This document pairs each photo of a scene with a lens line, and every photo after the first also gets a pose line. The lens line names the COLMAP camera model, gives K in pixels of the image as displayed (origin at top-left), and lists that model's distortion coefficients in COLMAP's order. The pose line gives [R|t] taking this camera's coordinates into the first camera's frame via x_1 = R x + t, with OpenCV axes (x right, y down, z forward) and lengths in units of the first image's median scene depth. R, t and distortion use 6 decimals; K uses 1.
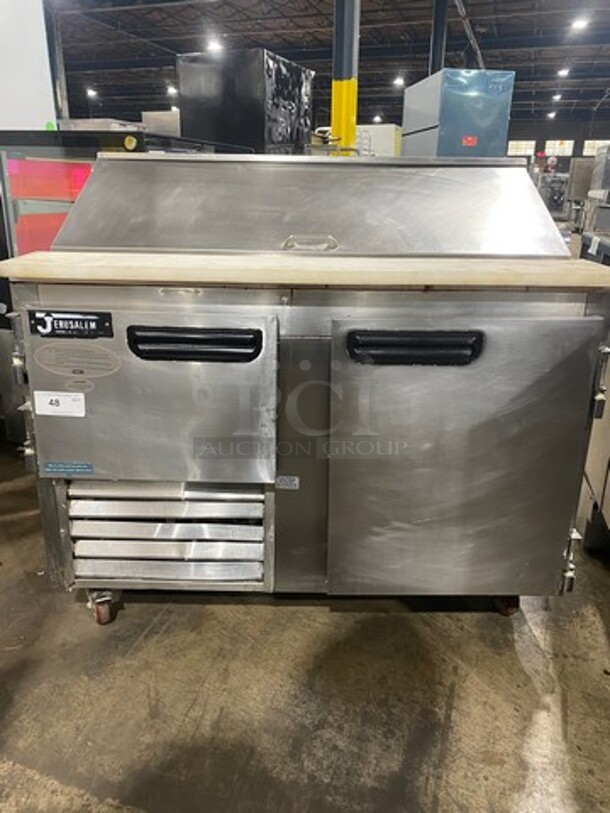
lens RADIAL K [[616.5, 0, 302.8], [0, 616.5, 394.3], [0, 0, 1]] dist [0.011691, -0.003261]
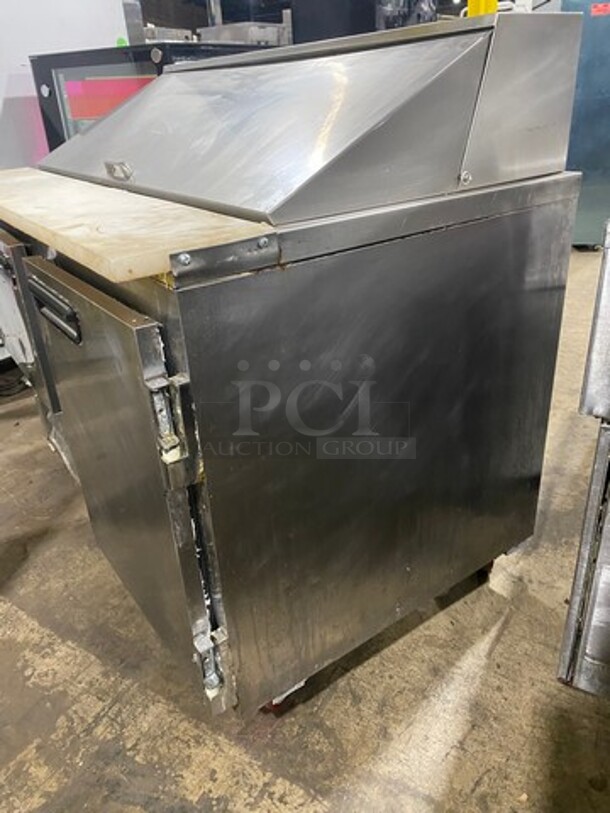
lens RADIAL K [[616.5, 0, 302.8], [0, 616.5, 394.3], [0, 0, 1]] dist [0.011691, -0.003261]
pose [[0.967004, 0.046752, -0.250433, 0.346938], [-0.011349, 0.989947, 0.140986, -0.001988], [0.254506, -0.133492, 0.957813, 0.017740]]
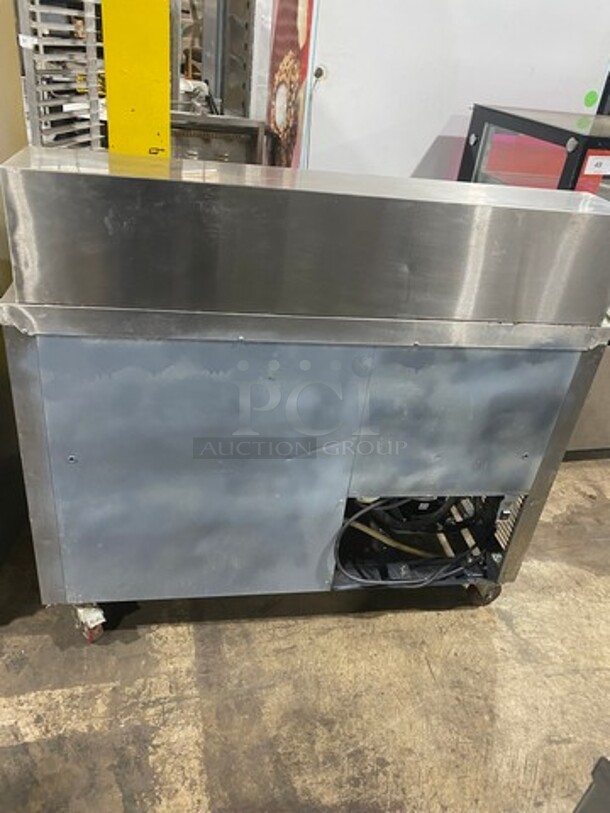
lens RADIAL K [[616.5, 0, 302.8], [0, 616.5, 394.3], [0, 0, 1]] dist [0.011691, -0.003261]
pose [[0.527665, 0.461735, -0.713001, 0.516852], [-0.364700, 0.881211, 0.300767, -0.302811], [0.767179, 0.101328, 0.633379, 0.190253]]
